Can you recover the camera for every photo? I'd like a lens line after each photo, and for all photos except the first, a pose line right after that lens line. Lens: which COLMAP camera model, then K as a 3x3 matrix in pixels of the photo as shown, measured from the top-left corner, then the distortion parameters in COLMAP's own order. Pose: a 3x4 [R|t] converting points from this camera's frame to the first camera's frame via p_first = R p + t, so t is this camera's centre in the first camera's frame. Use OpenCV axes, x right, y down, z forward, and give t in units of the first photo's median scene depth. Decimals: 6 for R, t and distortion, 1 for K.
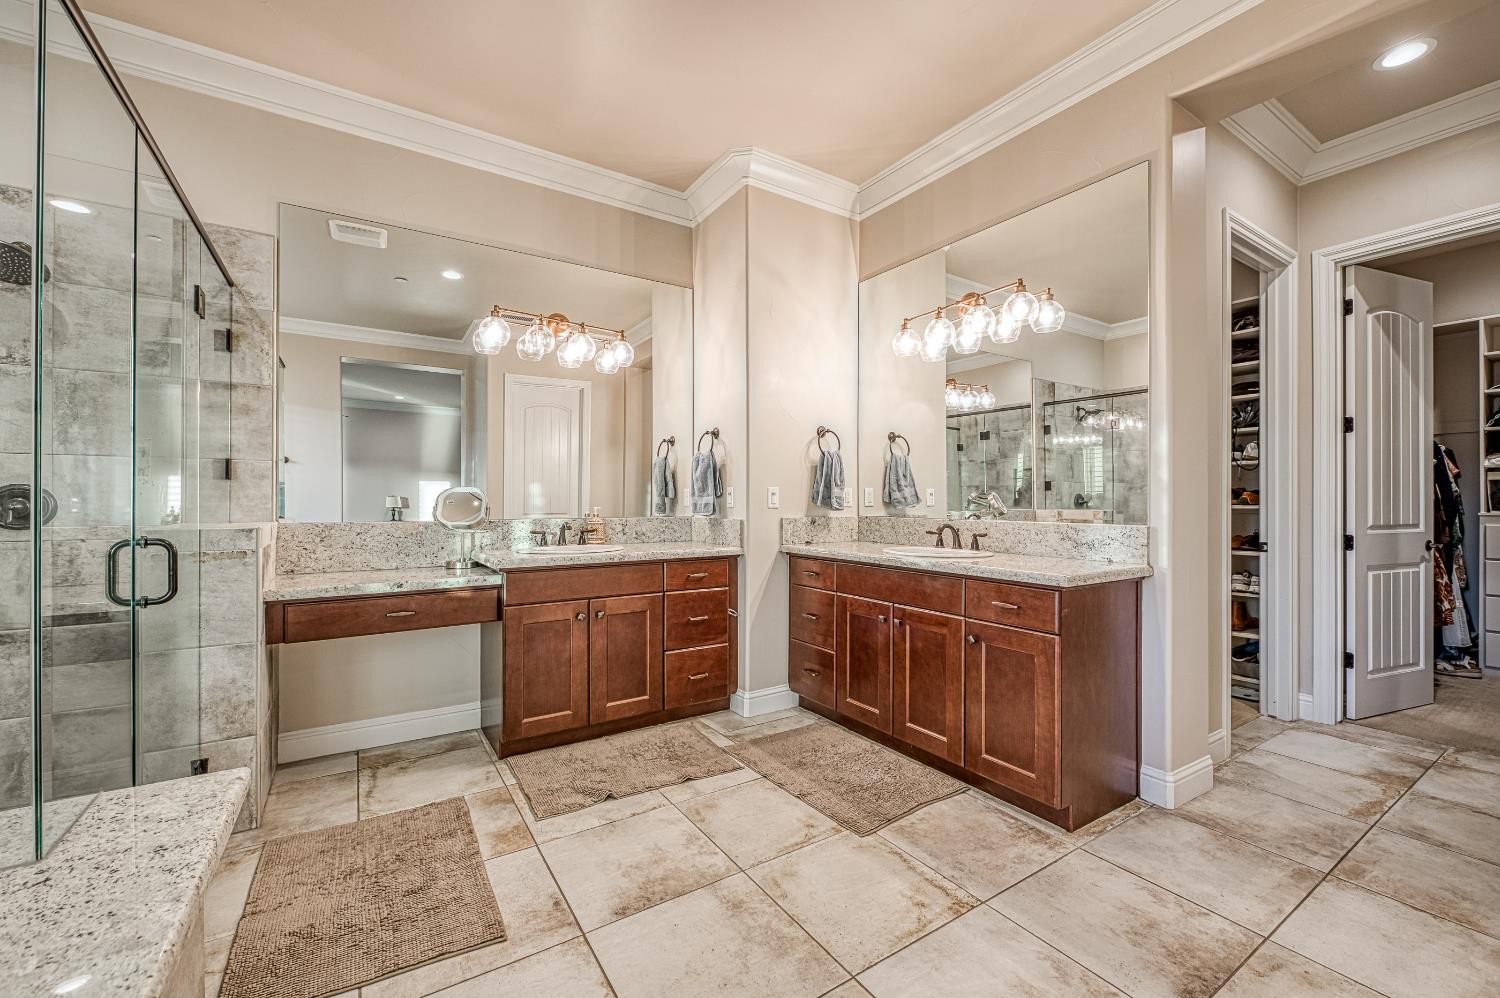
lens RADIAL K [[590.7, 0, 754.5], [0, 590.7, 501.2], [0, 0, 1]] dist [-0.017672, -0.001070]
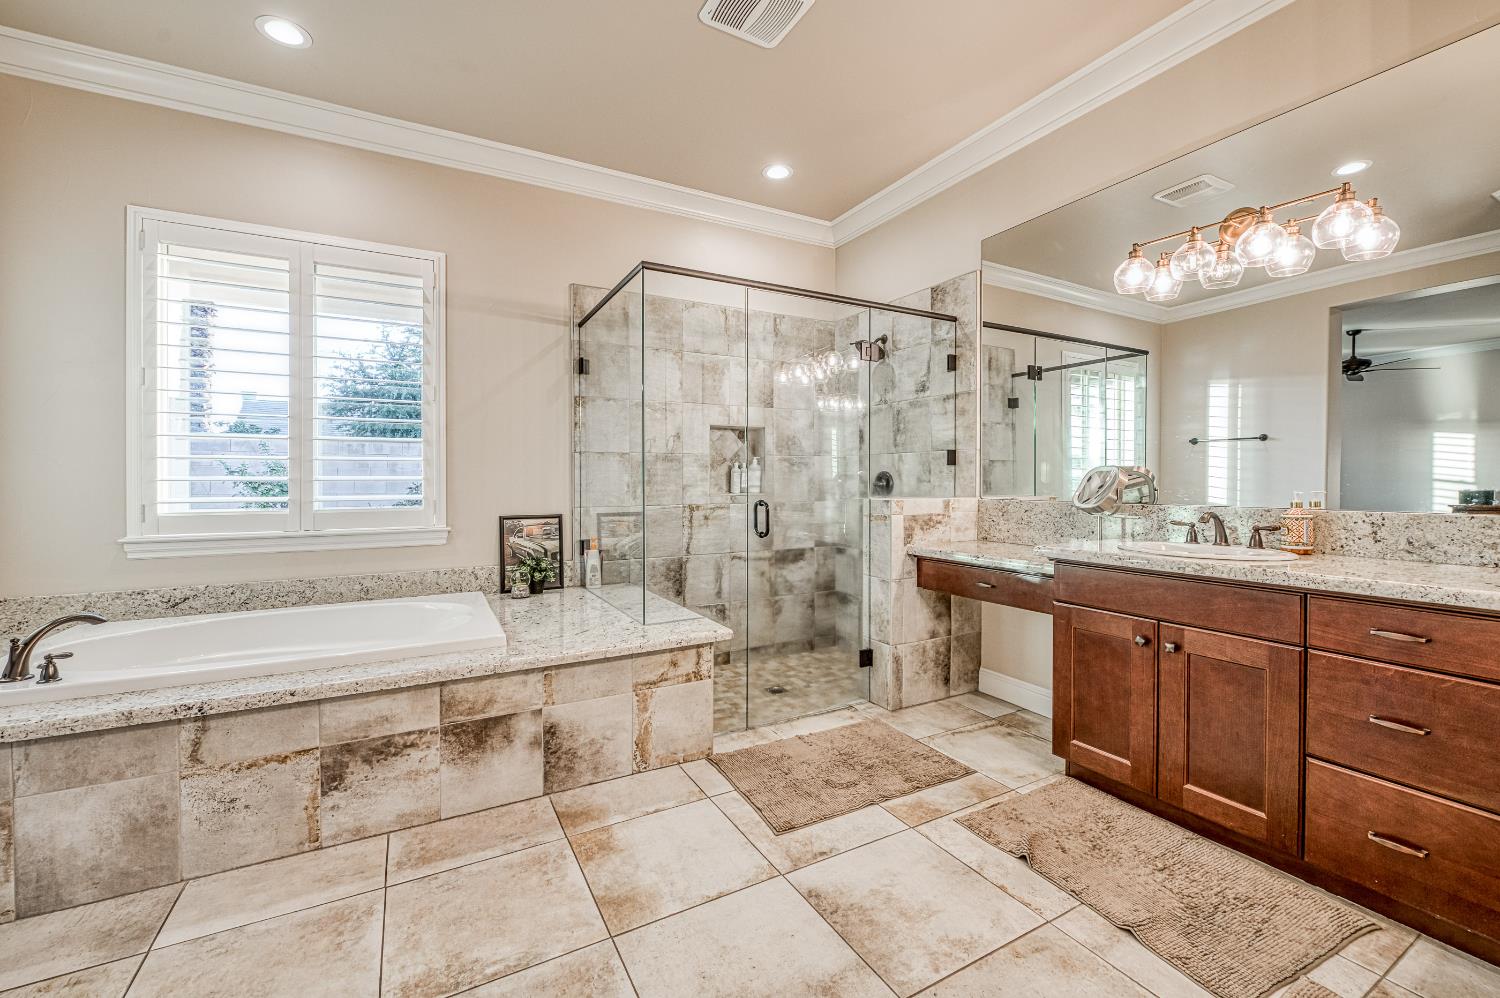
lens RADIAL K [[590.7, 0, 753.4], [0, 590.7, 487.2], [0, 0, 1]] dist [-0.017672, -0.001070]
pose [[-0.053614, 0.010717, -0.998504, 0.501556], [-0.000421, 0.999942, 0.010755, -0.000957], [0.998562, 0.000997, -0.053606, 0.624350]]
